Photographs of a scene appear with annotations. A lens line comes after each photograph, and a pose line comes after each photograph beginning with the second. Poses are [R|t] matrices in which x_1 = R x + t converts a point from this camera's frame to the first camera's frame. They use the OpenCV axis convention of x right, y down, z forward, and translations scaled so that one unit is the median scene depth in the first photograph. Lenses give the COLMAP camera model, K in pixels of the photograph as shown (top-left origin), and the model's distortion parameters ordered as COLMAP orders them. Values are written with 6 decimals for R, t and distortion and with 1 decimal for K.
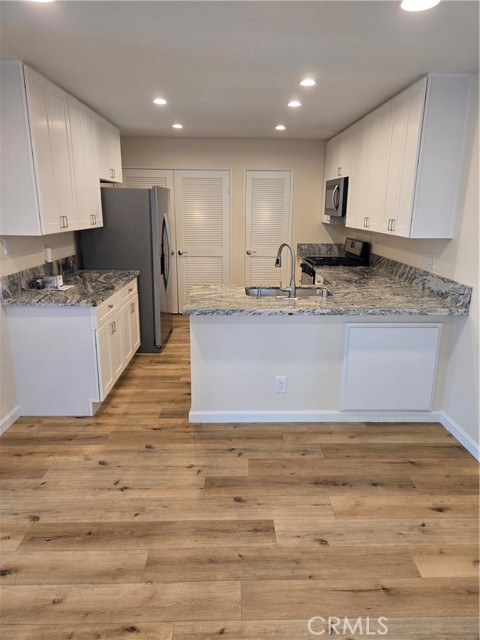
lens RADIAL K [[425.6, 0, 246.5], [0, 425.6, 312.1], [0, 0, 1]] dist [0.068349, -0.052683]
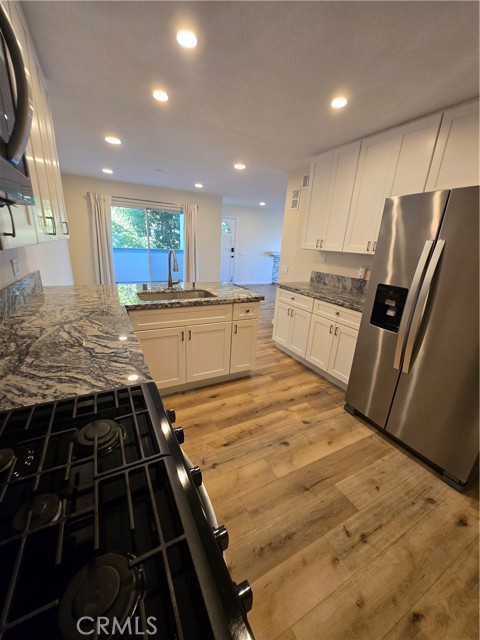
lens RADIAL K [[250.1, 0, 236.0], [0, 250.1, 322.5], [0, 0, 1]] dist [-0.000464, 0.000394]
pose [[-0.900631, 0.079422, -0.427266, 0.283844], [-0.162414, 0.850408, 0.500428, -0.398486], [0.403095, 0.520095, -0.753004, 1.840995]]
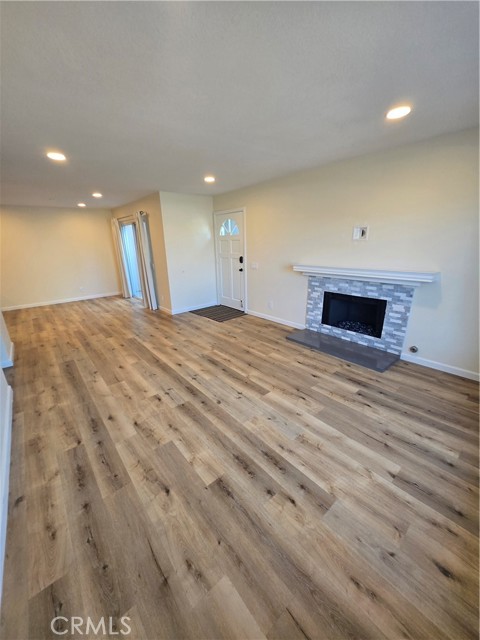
lens RADIAL K [[250.1, 0, 236.9], [0, 250.1, 323.4], [0, 0, 1]] dist [-0.000464, 0.000394]
pose [[-0.616988, -0.243282, 0.748425, -2.207251], [0.206108, 0.867870, 0.452019, -0.127403], [-0.759504, 0.433146, -0.485323, 0.500958]]
